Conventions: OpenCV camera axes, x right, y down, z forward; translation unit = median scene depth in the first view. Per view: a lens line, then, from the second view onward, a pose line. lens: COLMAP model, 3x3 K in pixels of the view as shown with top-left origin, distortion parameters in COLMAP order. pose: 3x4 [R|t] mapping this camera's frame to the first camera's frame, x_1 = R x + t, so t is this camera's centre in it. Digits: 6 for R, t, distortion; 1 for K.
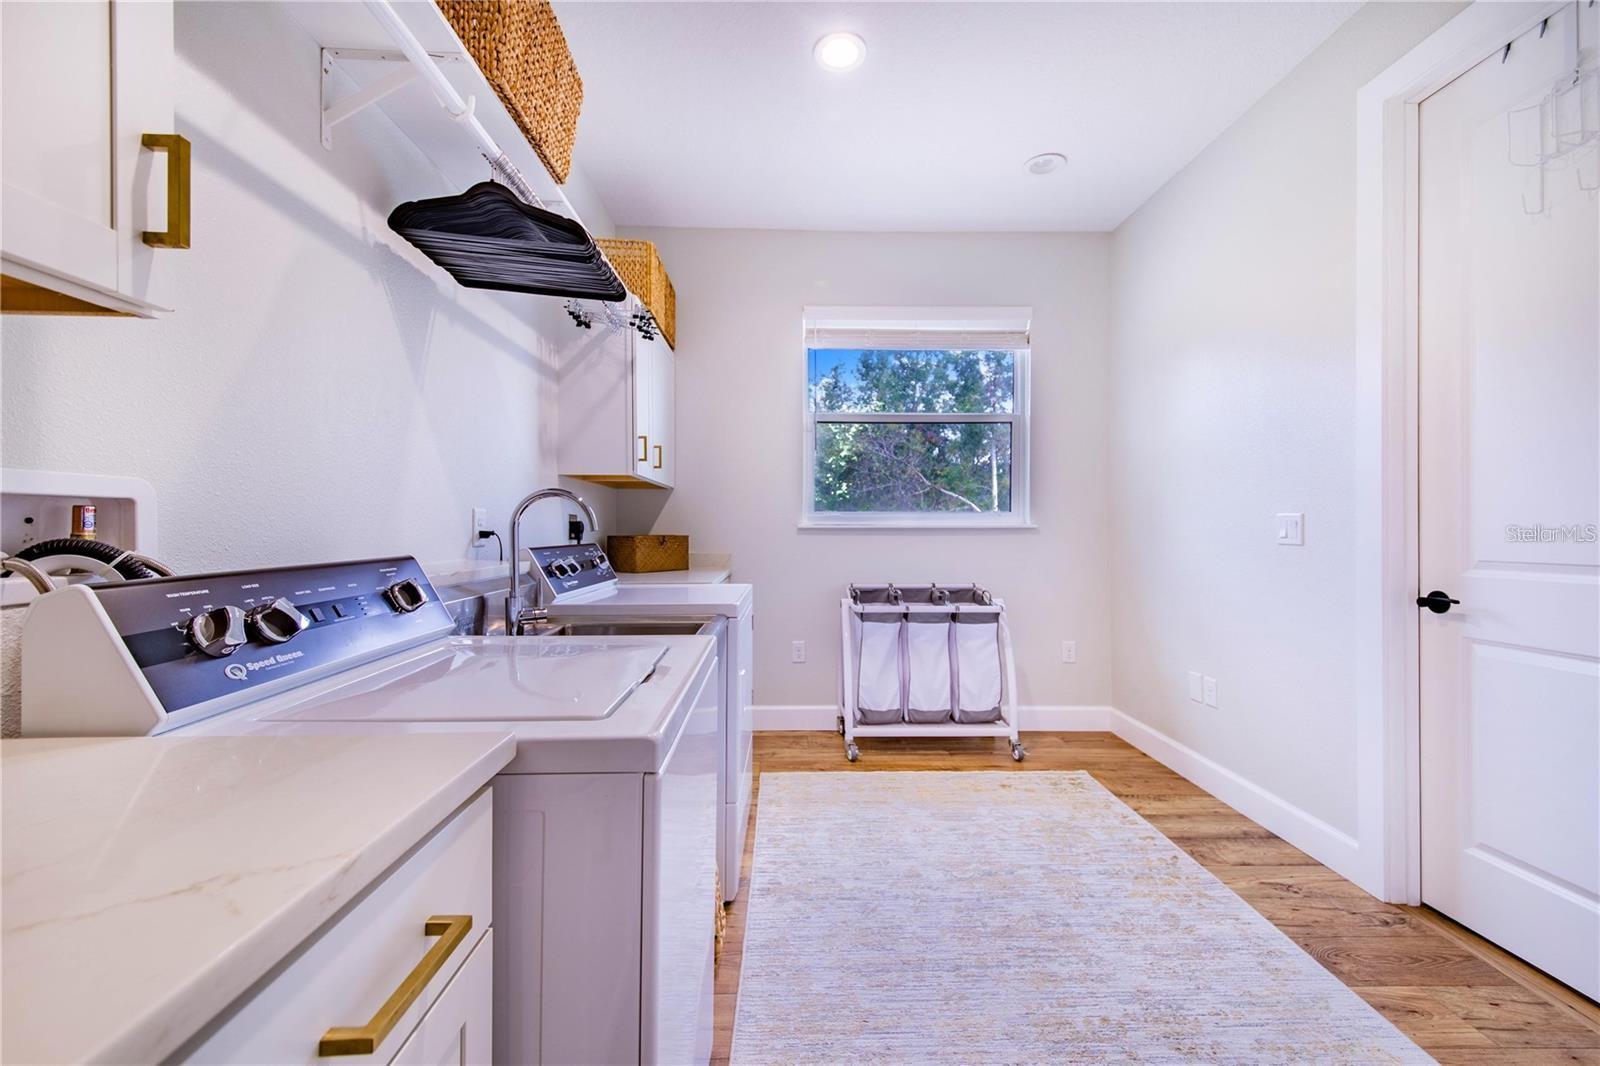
lens RADIAL K [[628.4, 0, 792.8], [0, 628.4, 531.4], [0, 0, 1]] dist [0.026812, -0.007627]
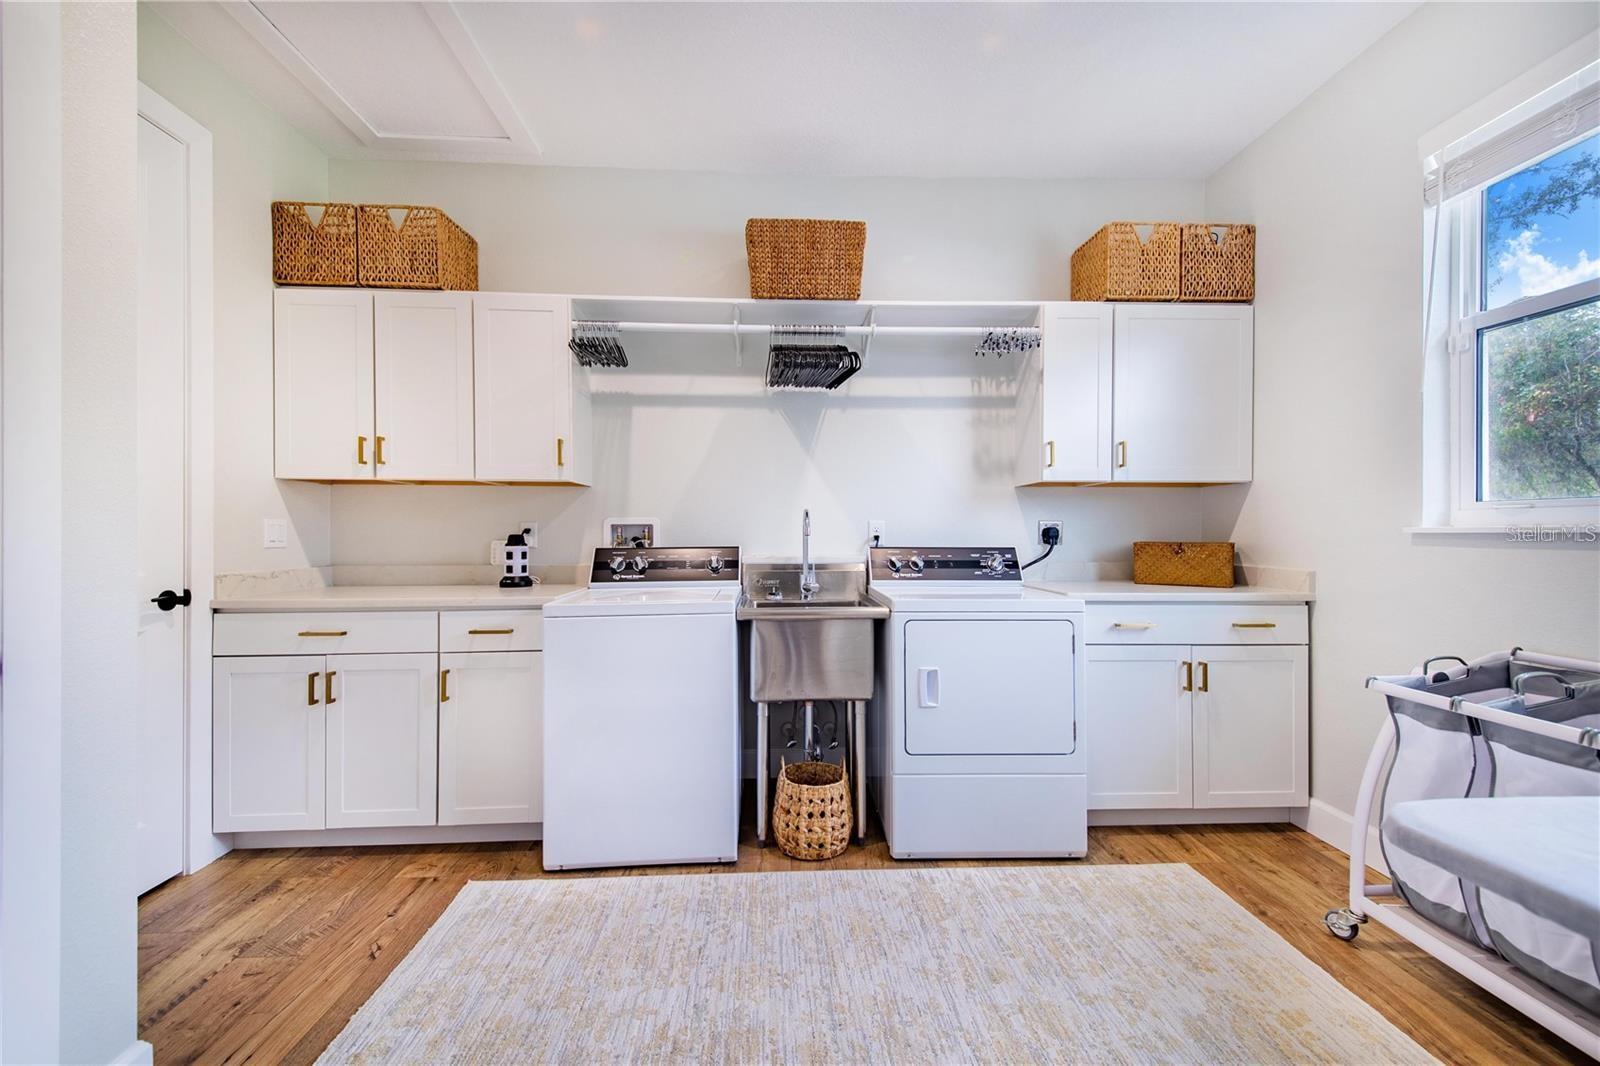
lens RADIAL K [[628.4, 0, 795.0], [0, 628.4, 535.9], [0, 0, 1]] dist [0.026812, -0.007627]
pose [[0.030520, -0.002753, -0.999530, 0.666658], [-0.005563, 0.999980, -0.002924, 0.002881], [0.999519, 0.005650, 0.030504, 0.501963]]
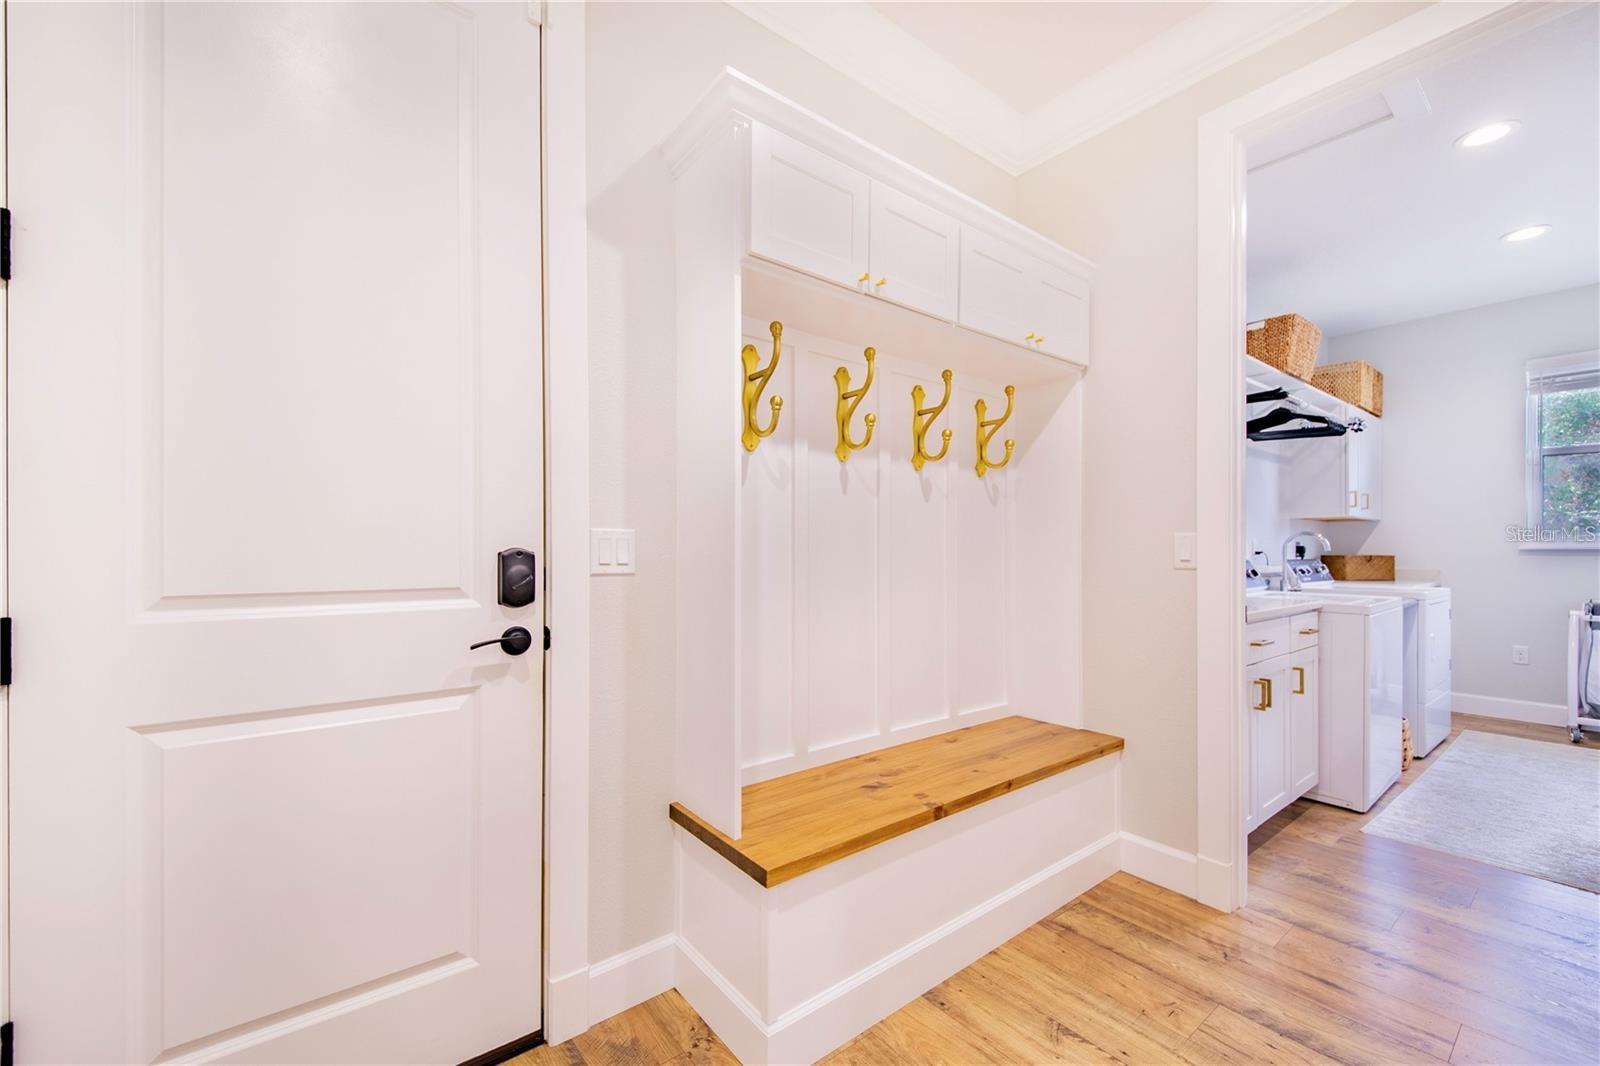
lens RADIAL K [[628.4, 0, 813.4], [0, 628.4, 547.3], [0, 0, 1]] dist [0.026812, -0.007627]
pose [[0.609274, 0.001322, -0.792959, 0.189791], [-0.006686, 0.999972, -0.003470, 0.001829], [0.792932, 0.007416, 0.609265, -0.971476]]
